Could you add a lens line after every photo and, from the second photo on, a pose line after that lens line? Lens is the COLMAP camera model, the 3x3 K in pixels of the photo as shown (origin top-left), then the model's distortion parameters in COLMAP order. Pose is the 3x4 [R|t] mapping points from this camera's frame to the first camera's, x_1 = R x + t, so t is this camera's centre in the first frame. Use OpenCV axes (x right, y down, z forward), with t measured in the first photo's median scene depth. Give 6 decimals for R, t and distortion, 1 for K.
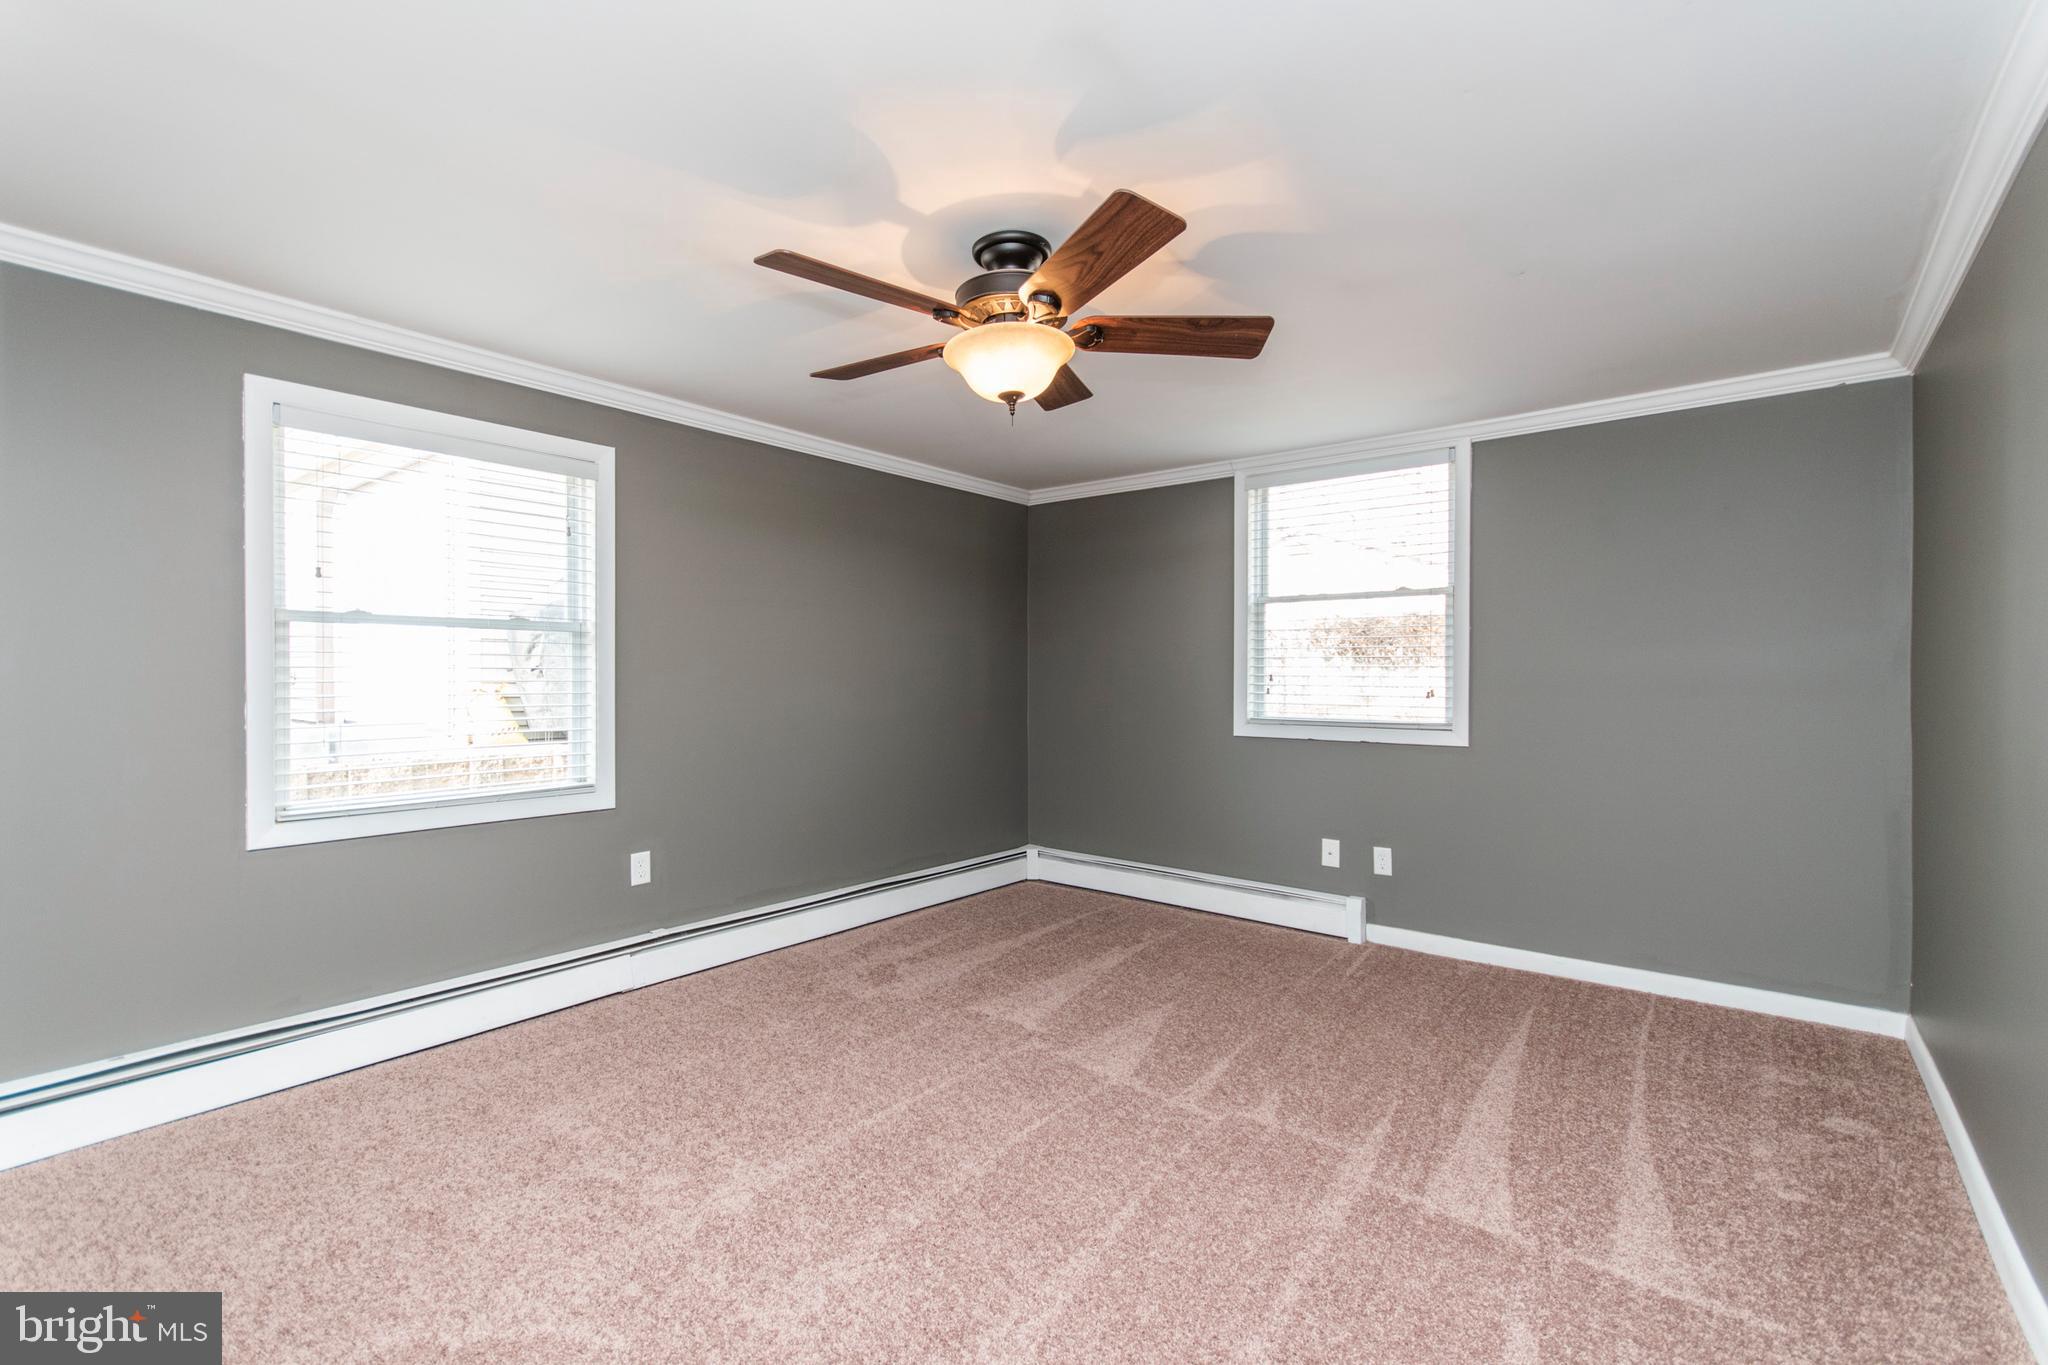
lens RADIAL K [[904.9, 0, 1025.5], [0, 904.9, 680.7], [0, 0, 1]] dist [0.004584, 0.001093]
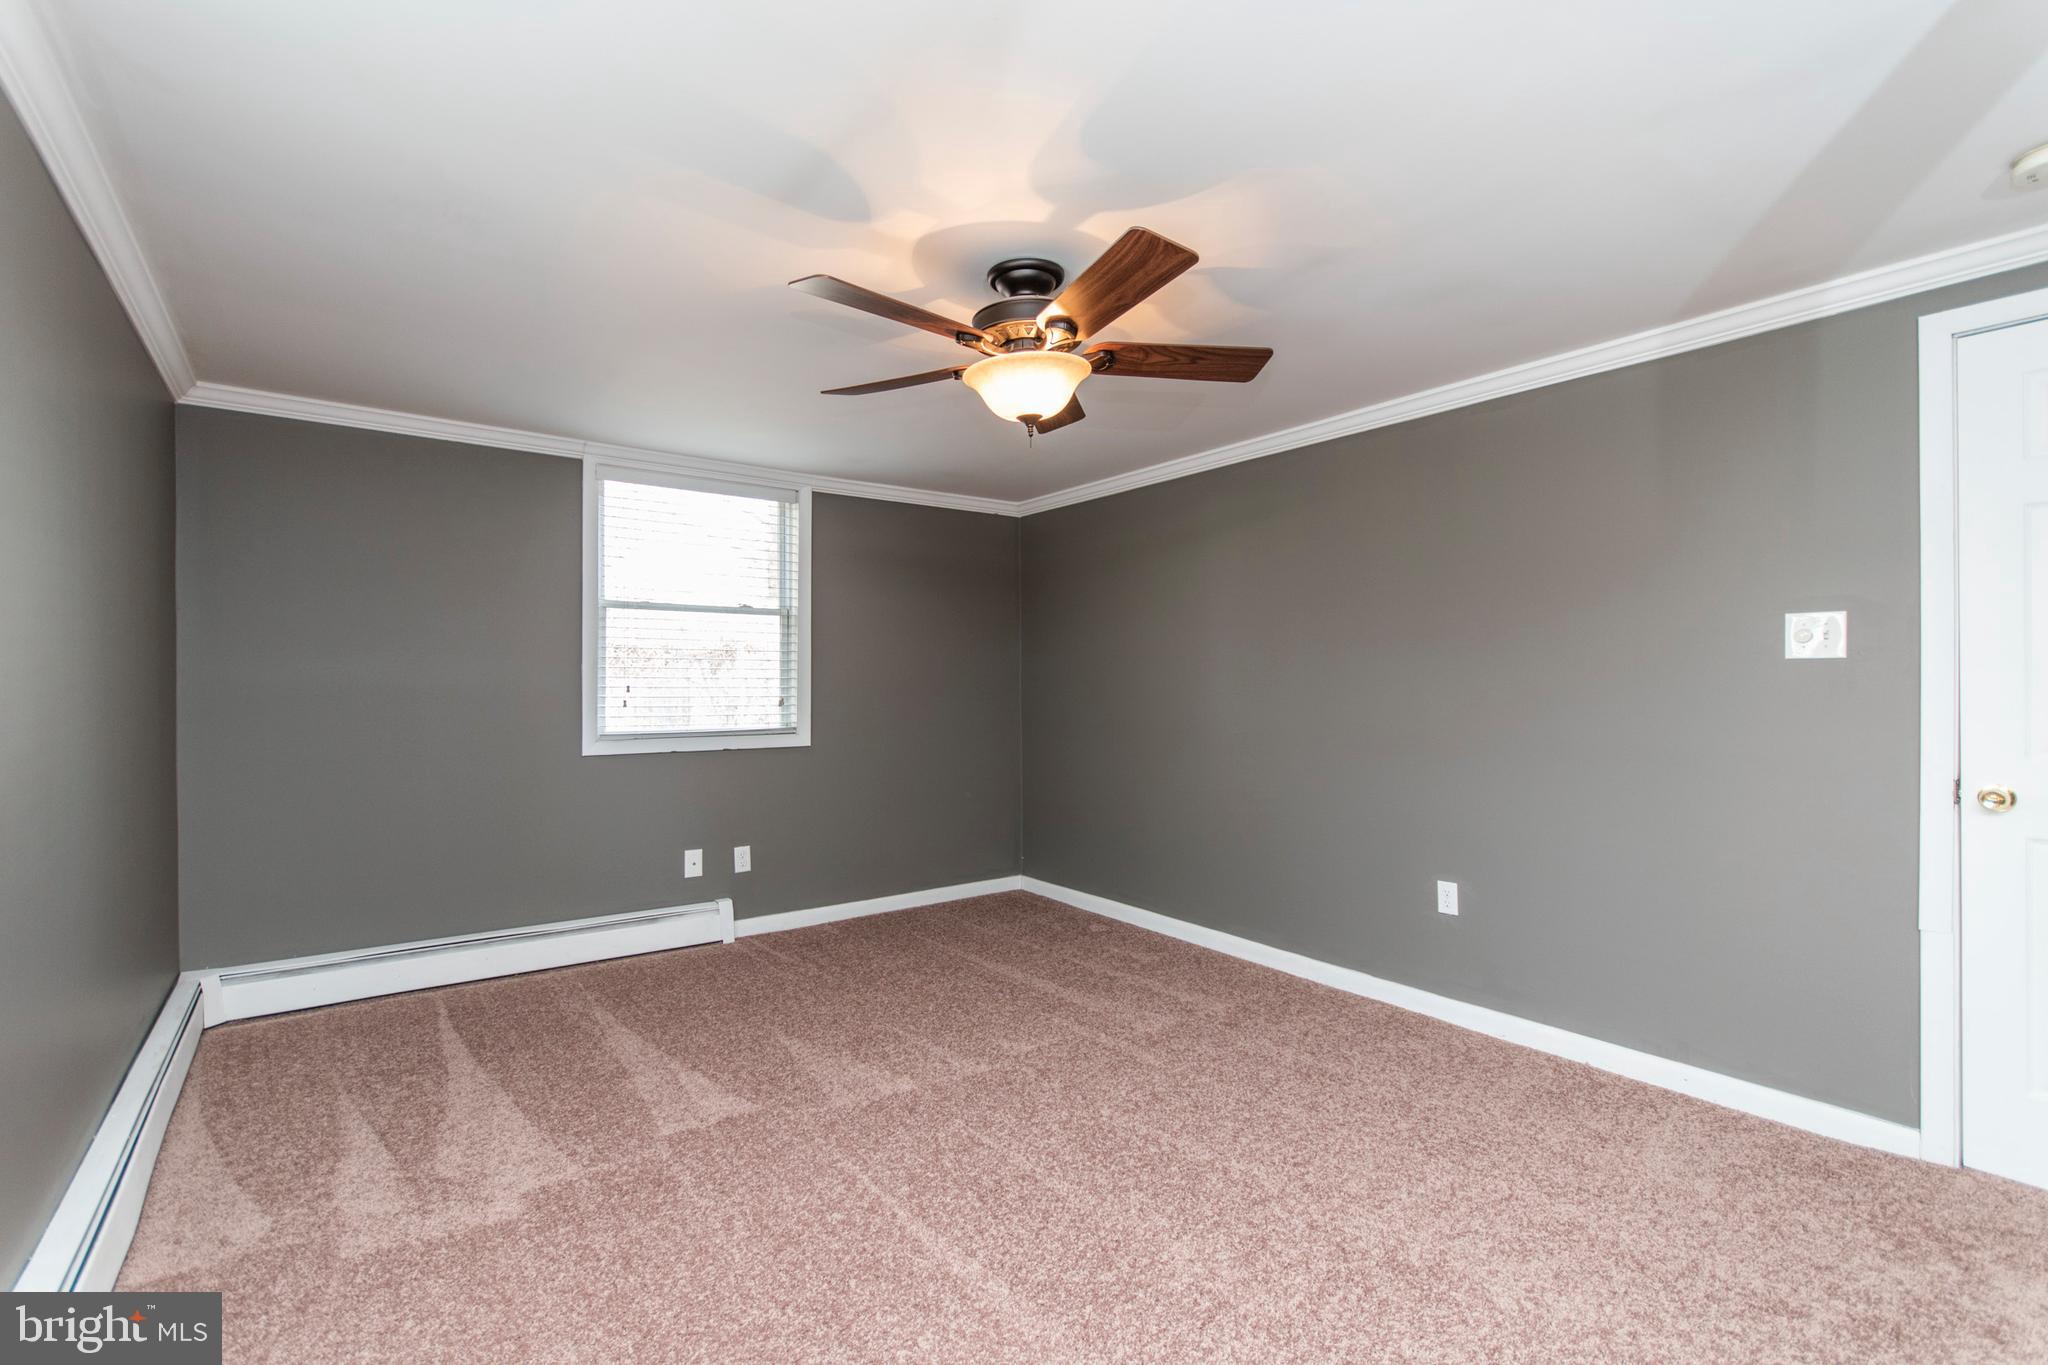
lens RADIAL K [[904.9, 0, 1020.7], [0, 904.9, 680.3], [0, 0, 1]] dist [0.004584, 0.001093]
pose [[0.254827, -0.001722, 0.966985, -0.556866], [0.004996, 0.999987, 0.000464, -0.011562], [-0.966974, 0.004713, 0.254833, 0.404385]]
